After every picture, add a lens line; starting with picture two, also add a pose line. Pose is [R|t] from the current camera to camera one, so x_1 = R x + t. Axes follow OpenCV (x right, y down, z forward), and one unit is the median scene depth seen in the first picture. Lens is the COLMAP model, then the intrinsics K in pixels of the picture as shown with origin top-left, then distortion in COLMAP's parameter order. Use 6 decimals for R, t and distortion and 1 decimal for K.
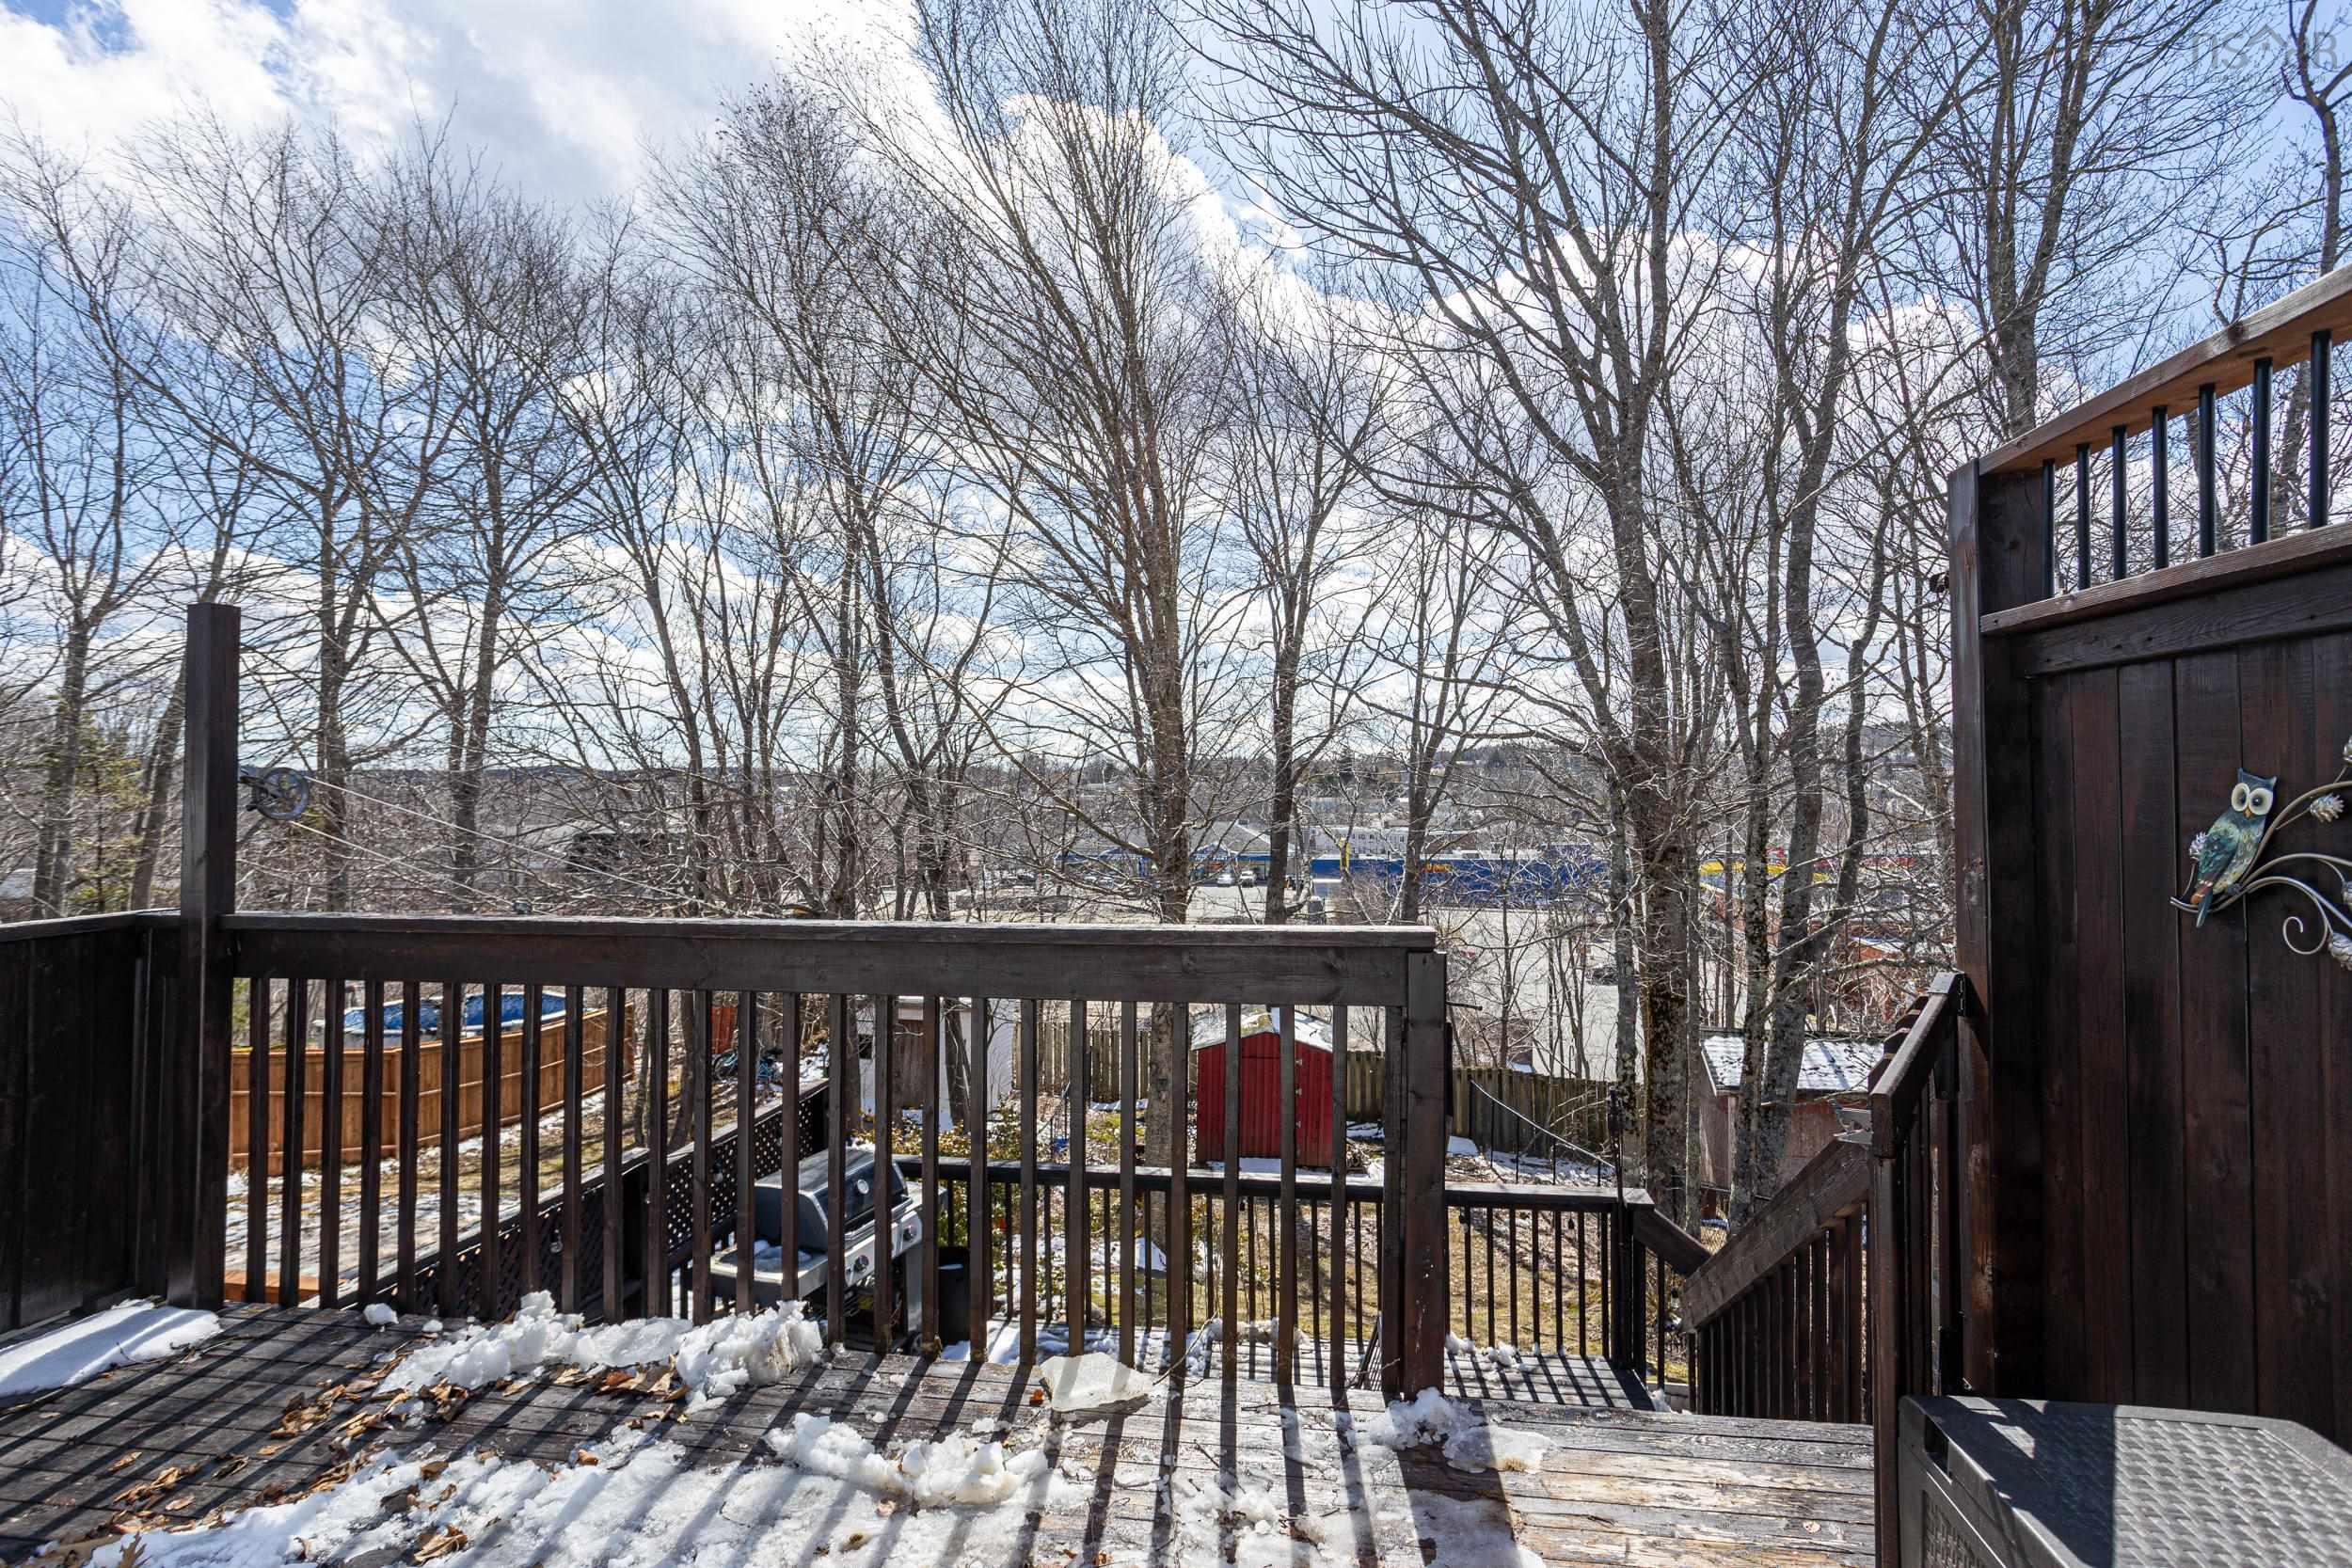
lens RADIAL K [[1134.4, 0, 1177.3], [0, 1134.4, 778.1], [0, 0, 1]] dist [-0.004278, 0.000485]
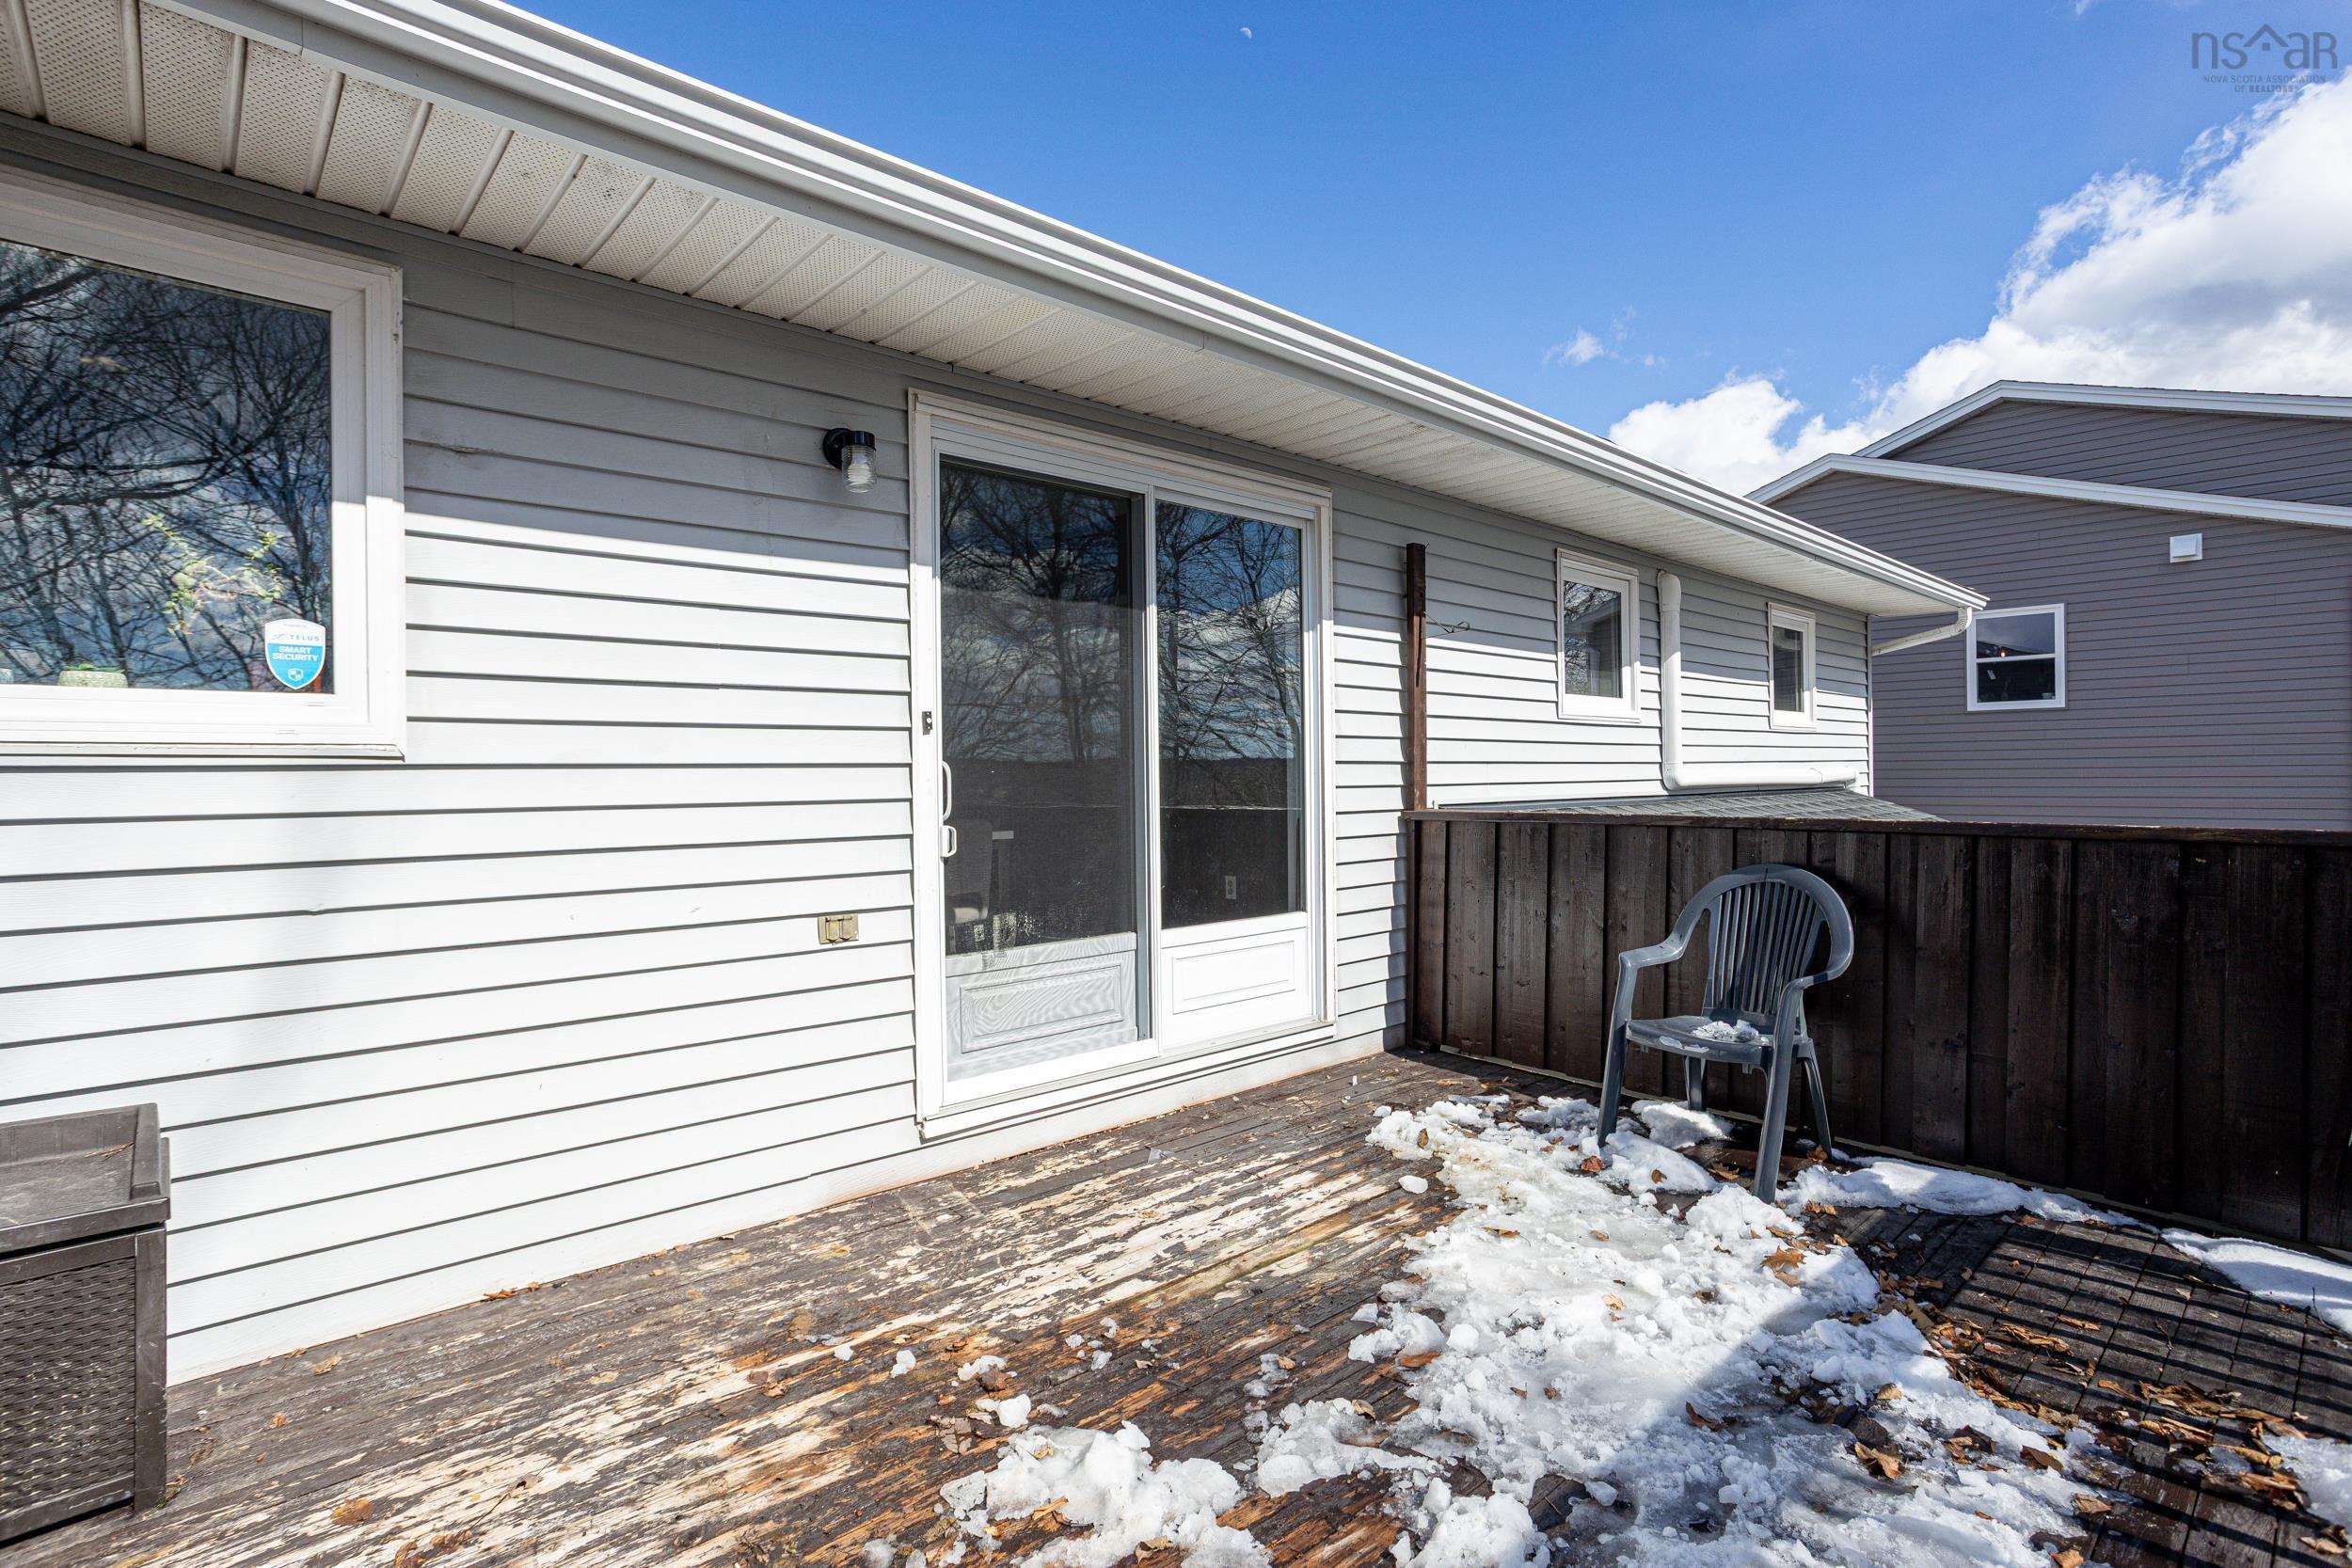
lens RADIAL K [[1134.2, 0, 1178.3], [0, 1134.2, 785.9], [0, 0, 1]] dist [-0.057796, 0.034770]
pose [[-0.607998, 0.024098, -0.793573, 0.345368], [0.019999, 0.999687, 0.015034, 0.062424], [0.793687, -0.006730, -0.608289, 0.860280]]
